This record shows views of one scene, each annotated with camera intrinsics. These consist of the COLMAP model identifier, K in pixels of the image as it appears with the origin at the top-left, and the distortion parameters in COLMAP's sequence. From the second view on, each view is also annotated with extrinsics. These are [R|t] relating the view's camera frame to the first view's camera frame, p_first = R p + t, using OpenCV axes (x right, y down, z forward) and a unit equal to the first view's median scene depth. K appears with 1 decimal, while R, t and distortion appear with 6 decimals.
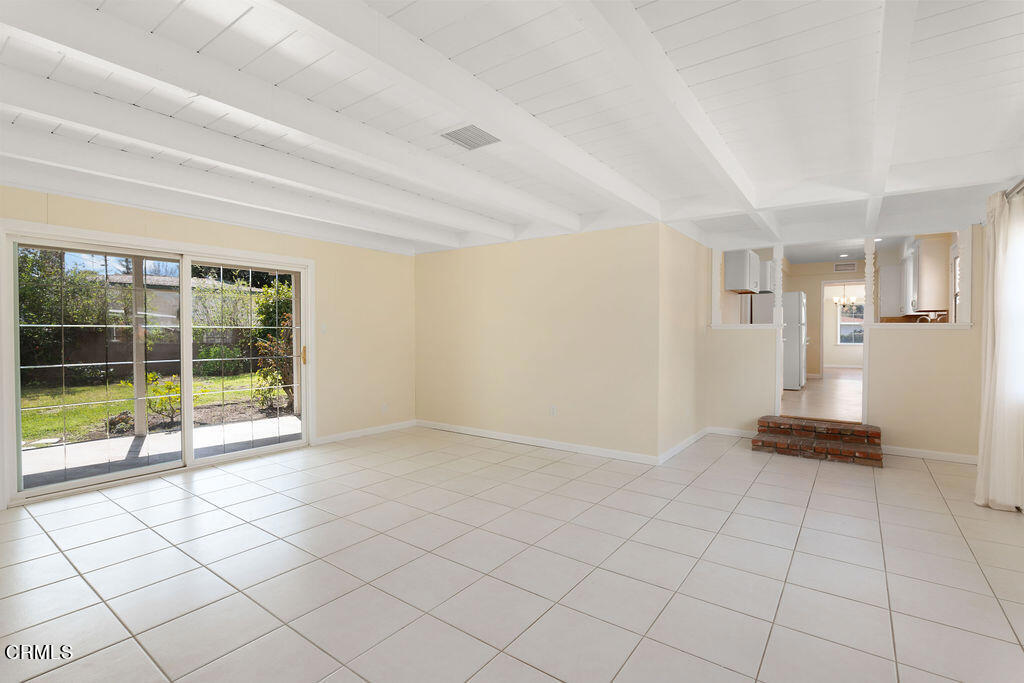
lens RADIAL K [[473.8, 0, 511.9], [0, 473.8, 339.7], [0, 0, 1]] dist [-0.019562, 0.005037]
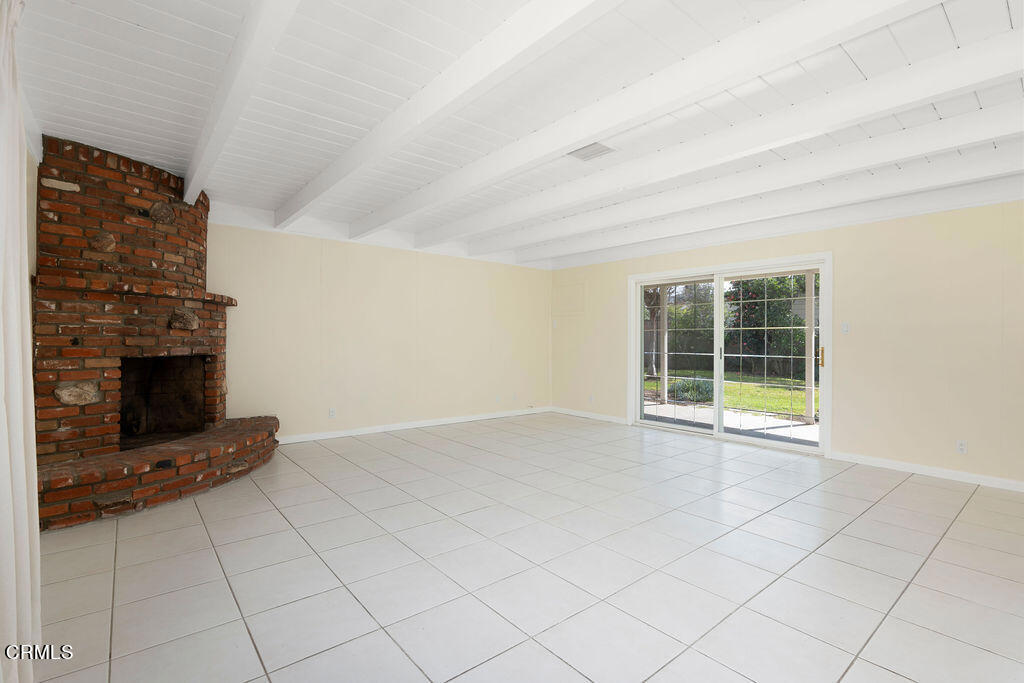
lens RADIAL K [[473.8, 0, 513.8], [0, 473.8, 341.3], [0, 0, 1]] dist [-0.019562, 0.005037]
pose [[-0.246358, 0.001754, -0.969177, 0.690575], [-0.021582, 0.999740, 0.007295, 0.009769], [0.968939, 0.022714, -0.246257, 0.745912]]
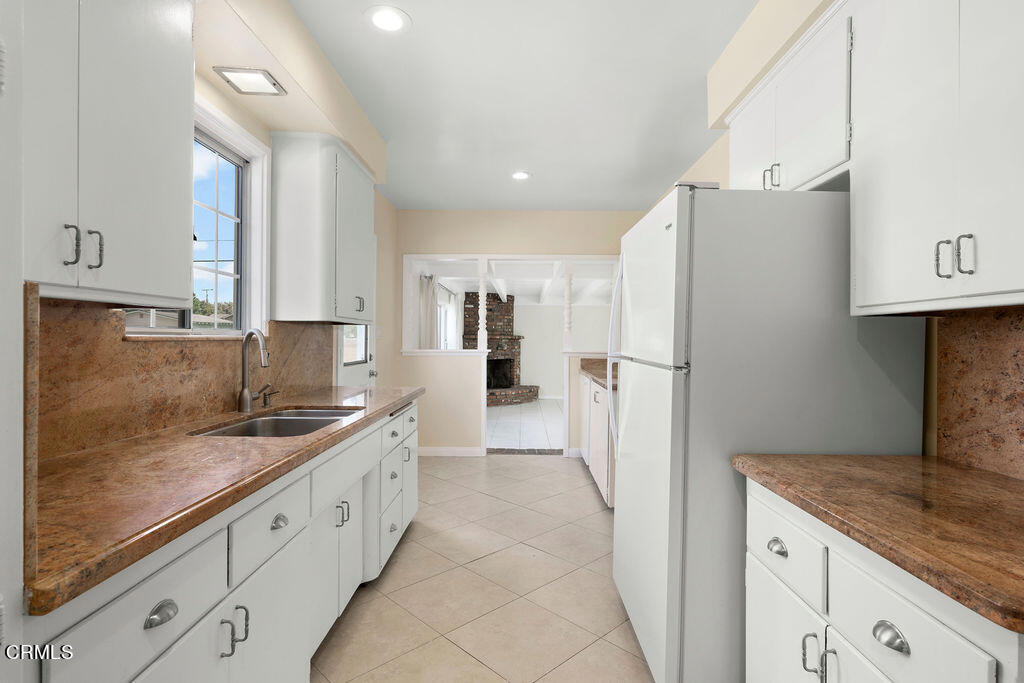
lens RADIAL K [[518.0, 0, 512.7], [0, 518.0, 337.9], [0, 0, 1]] dist [0.004691, 0.000996]
pose [[-0.817950, -0.001669, -0.575287, 1.162548], [-0.012194, 0.999821, 0.014437, -0.051203], [0.575160, 0.018824, -0.817824, 1.578666]]
